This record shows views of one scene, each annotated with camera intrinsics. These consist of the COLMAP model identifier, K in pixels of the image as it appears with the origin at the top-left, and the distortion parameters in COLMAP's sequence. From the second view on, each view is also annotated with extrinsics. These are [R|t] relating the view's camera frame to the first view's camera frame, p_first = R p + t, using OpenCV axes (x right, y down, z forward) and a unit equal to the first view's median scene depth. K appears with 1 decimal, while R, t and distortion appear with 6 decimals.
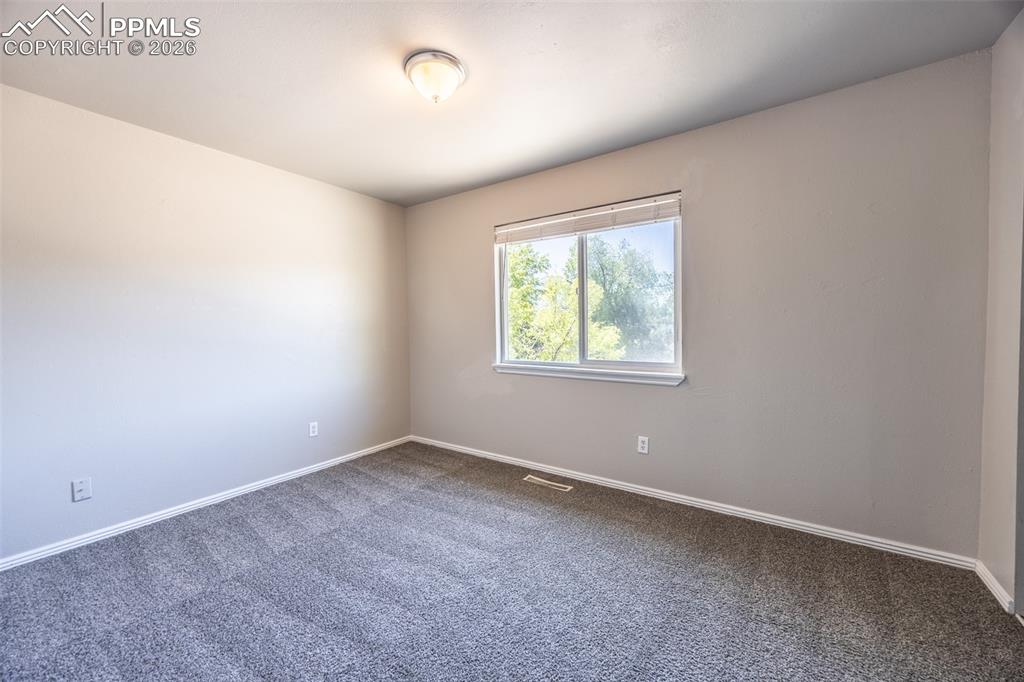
lens RADIAL K [[389.8, 0, 503.1], [0, 389.8, 340.2], [0, 0, 1]] dist [-0.000204, 0.000033]
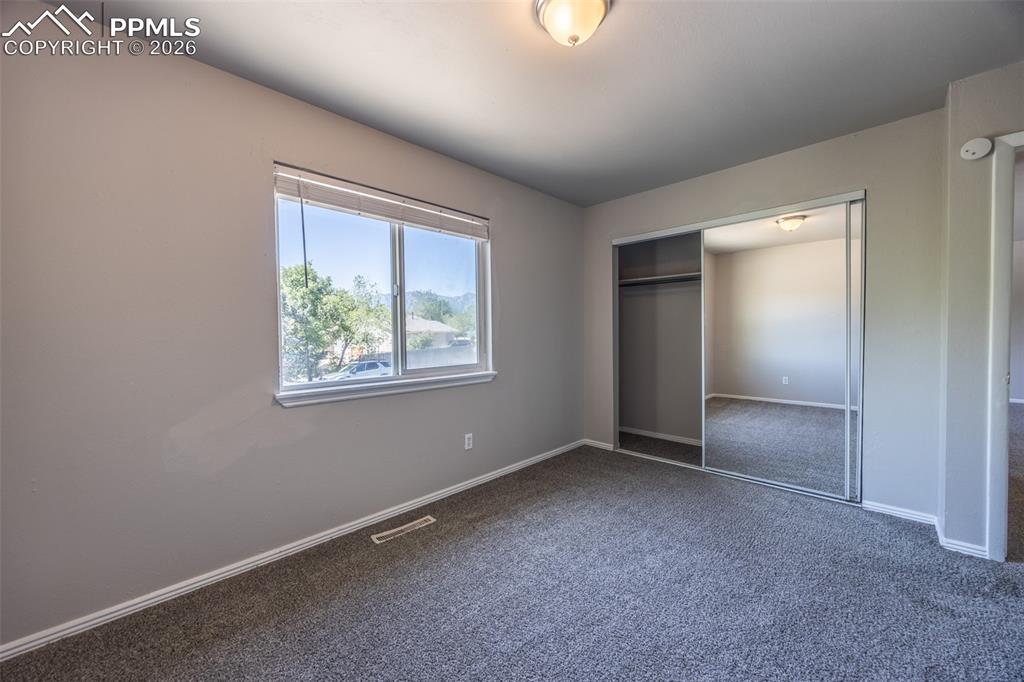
lens RADIAL K [[400.9, 0, 512.0], [0, 400.9, 341.0], [0, 0, 1]] dist [0.011365, -0.000057]
pose [[0.152114, -0.020026, 0.988160, -0.678046], [0.034650, 0.999288, 0.014917, -0.020912], [-0.987755, 0.031970, 0.152700, 0.667900]]
